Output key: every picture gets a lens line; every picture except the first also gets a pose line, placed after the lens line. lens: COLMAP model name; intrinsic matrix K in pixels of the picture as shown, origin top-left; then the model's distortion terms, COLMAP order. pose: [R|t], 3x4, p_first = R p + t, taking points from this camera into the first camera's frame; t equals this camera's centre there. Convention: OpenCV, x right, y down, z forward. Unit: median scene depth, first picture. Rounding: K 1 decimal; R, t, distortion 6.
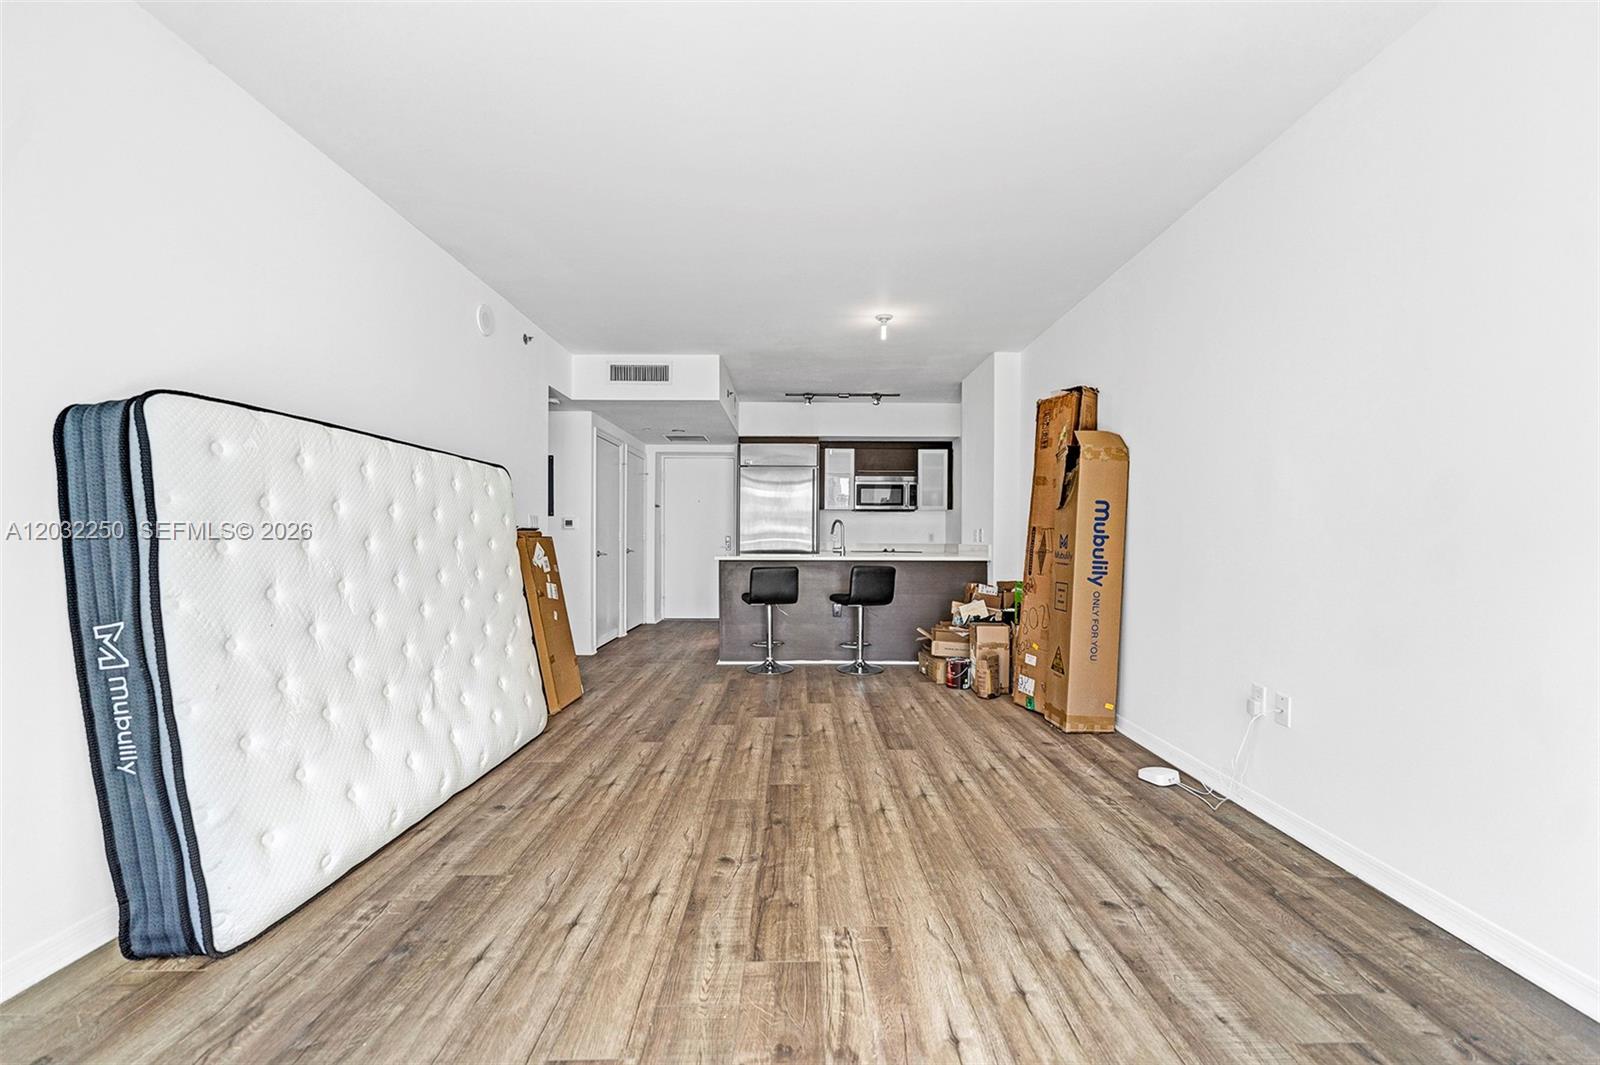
lens RADIAL K [[664.7, 0, 794.3], [0, 664.7, 542.0], [0, 0, 1]] dist [-0.002481, -0.000281]
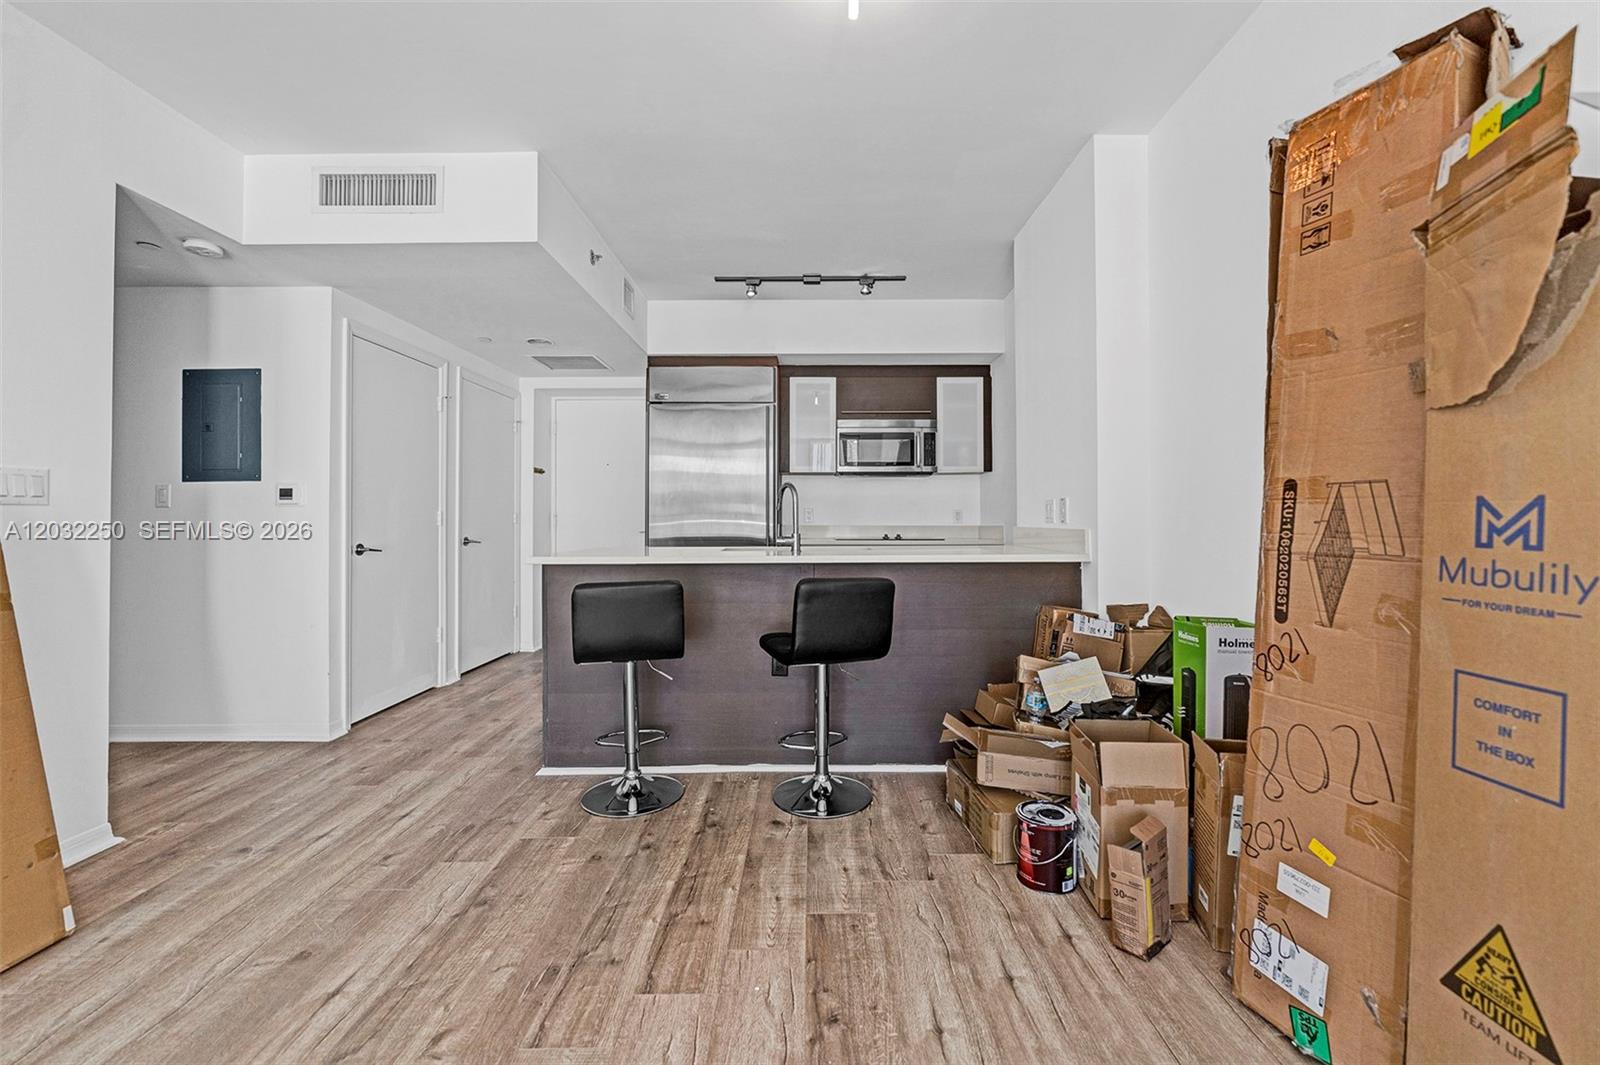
lens RADIAL K [[664.7, 0, 803.1], [0, 664.7, 521.5], [0, 0, 1]] dist [-0.002481, -0.000281]
pose [[0.999937, -0.007704, -0.008173, 0.095493], [0.007699, 0.999970, -0.000736, -0.003013], [0.008179, 0.000673, 0.999966, 0.553542]]
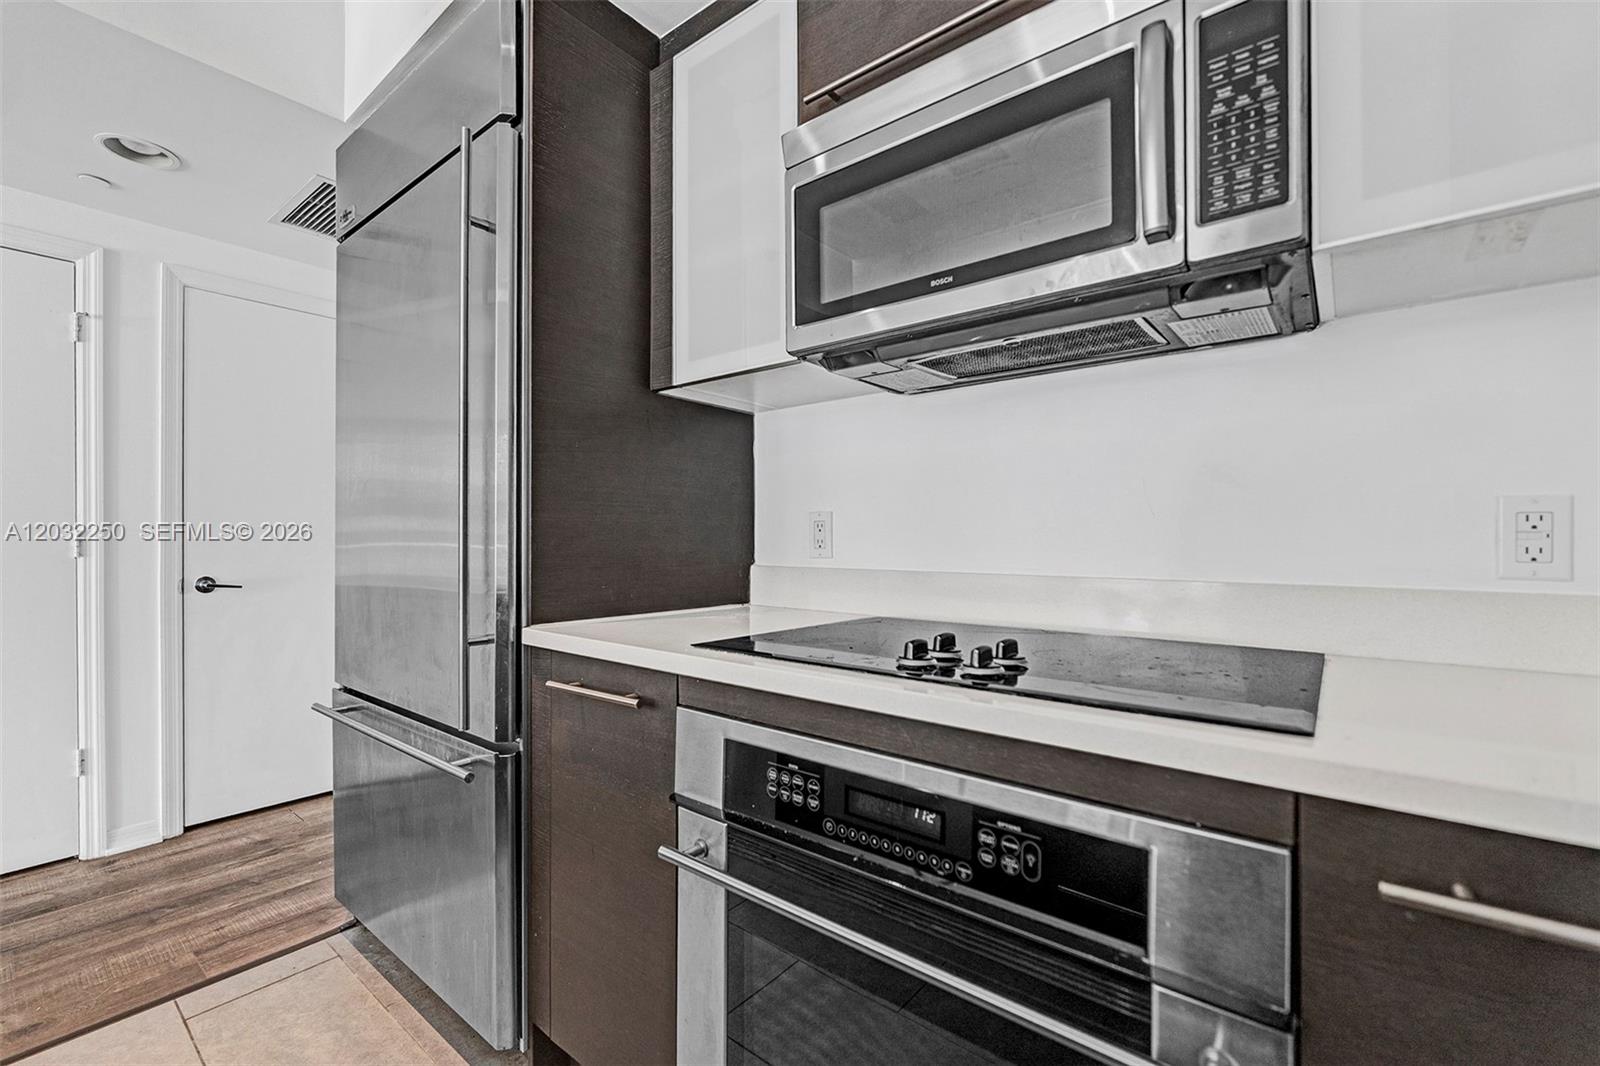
lens RADIAL K [[664.5, 0, 804.9], [0, 664.5, 538.9], [0, 0, 1]] dist [-0.005012, 0.001149]
pose [[0.787966, -0.002240, -0.615714, 0.349414], [0.004945, 0.999984, 0.002690, -0.013546], [0.615698, -0.005165, 0.787965, 1.605329]]
